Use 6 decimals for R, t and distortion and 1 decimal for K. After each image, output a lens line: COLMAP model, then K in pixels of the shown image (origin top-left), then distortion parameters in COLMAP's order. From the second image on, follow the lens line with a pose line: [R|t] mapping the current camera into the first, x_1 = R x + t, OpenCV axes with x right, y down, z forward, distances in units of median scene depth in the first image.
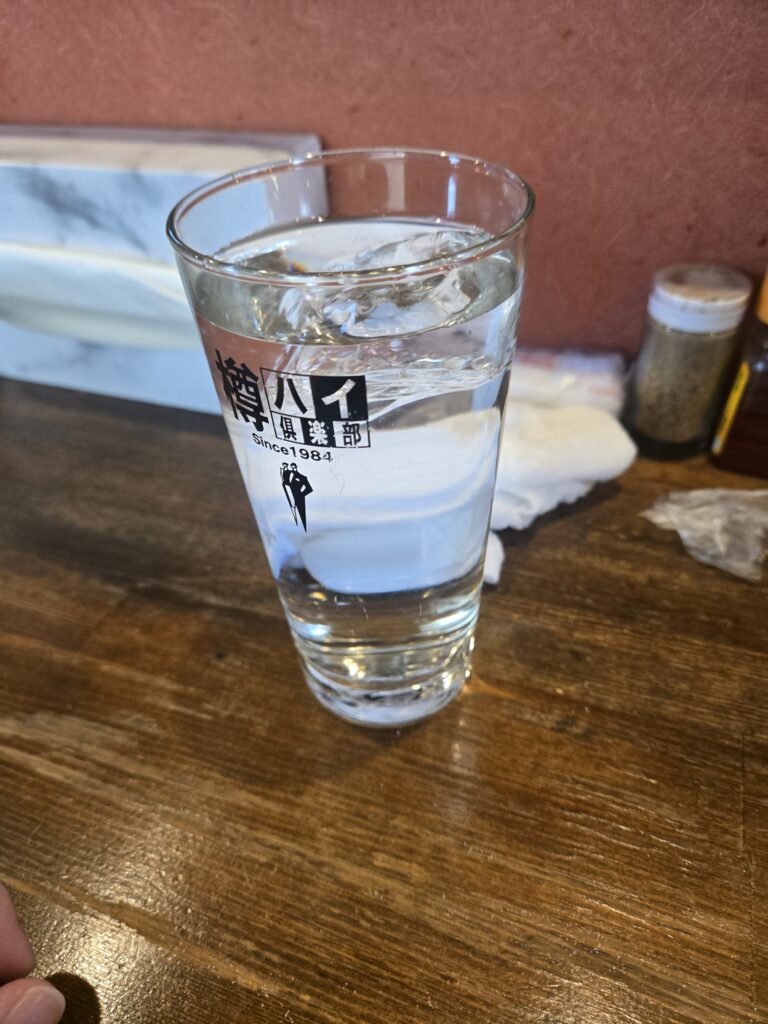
lens RADIAL K [[685.5, 0, 390.7], [0, 685.5, 532.2], [0, 0, 1]] dist [0.028530, -0.038361]
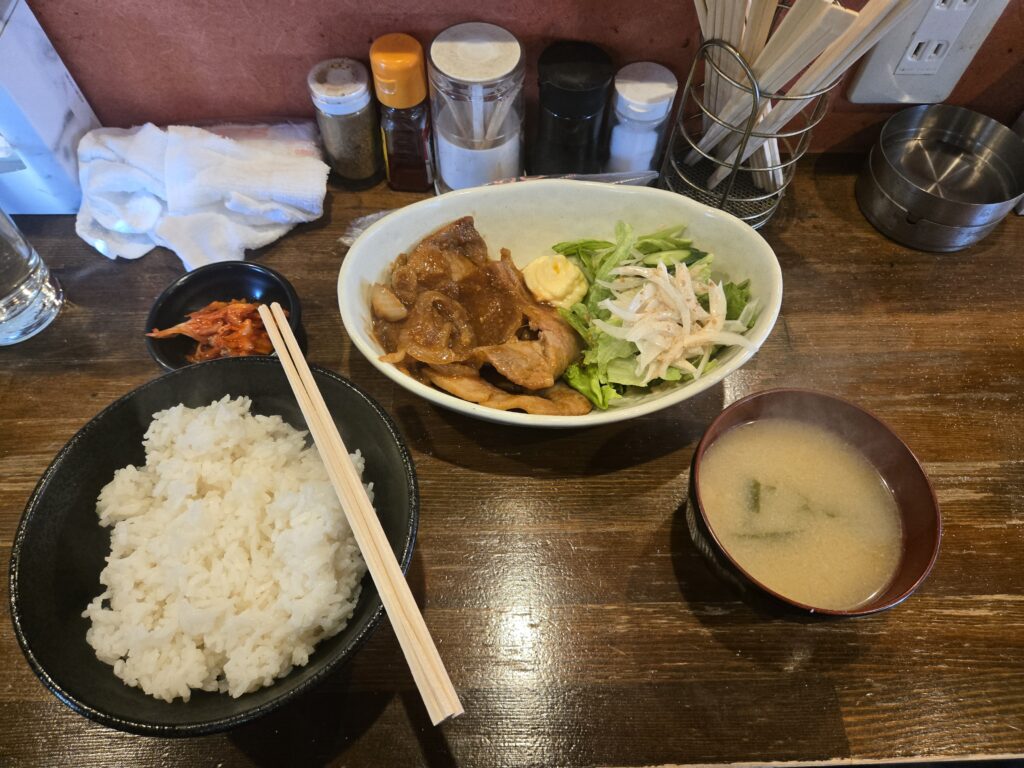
lens RADIAL K [[685.5, 0, 540.2], [0, 685.5, 377.6], [0, 0, 1]] dist [0.028530, -0.038361]
pose [[0.926252, -0.286063, 0.245406, 0.313528], [0.193145, 0.919378, 0.342693, -0.195667], [-0.323653, -0.270021, 0.906828, -0.743789]]
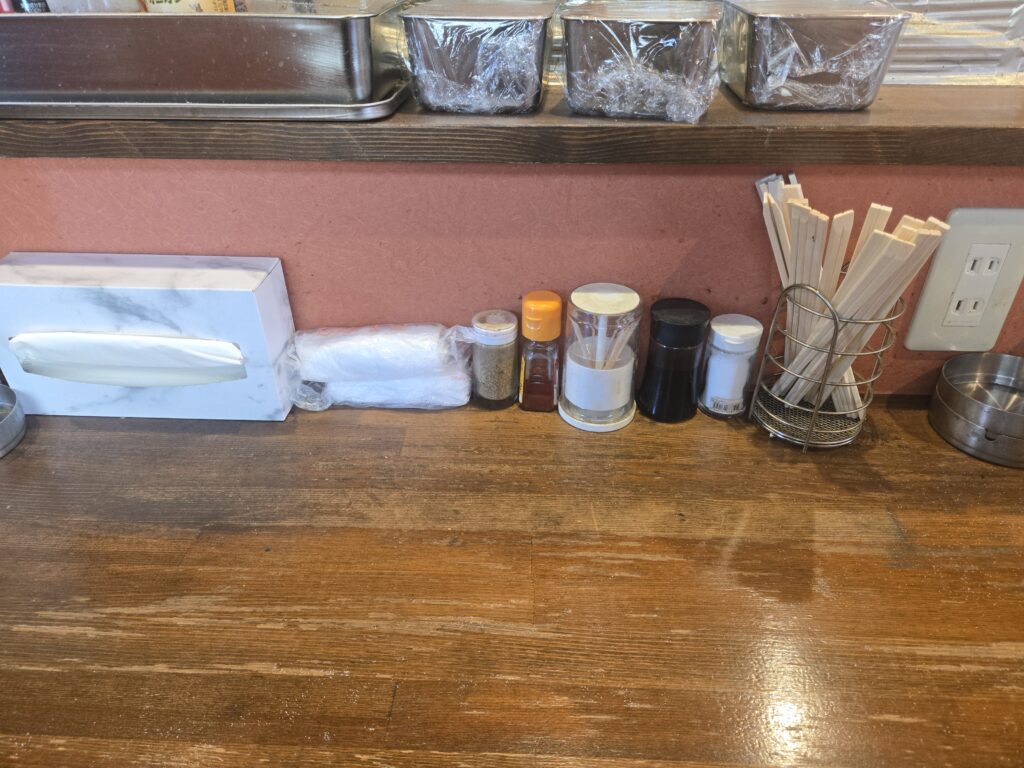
lens RADIAL K [[685.5, 0, 511.8], [0, 685.5, 381.2], [0, 0, 1]] dist [0.028530, -0.038361]
pose [[0.954433, -0.127956, 0.269601, -0.060318], [0.172205, 0.973974, -0.147374, 0.114977], [-0.243727, 0.187086, 0.951628, -0.904541]]
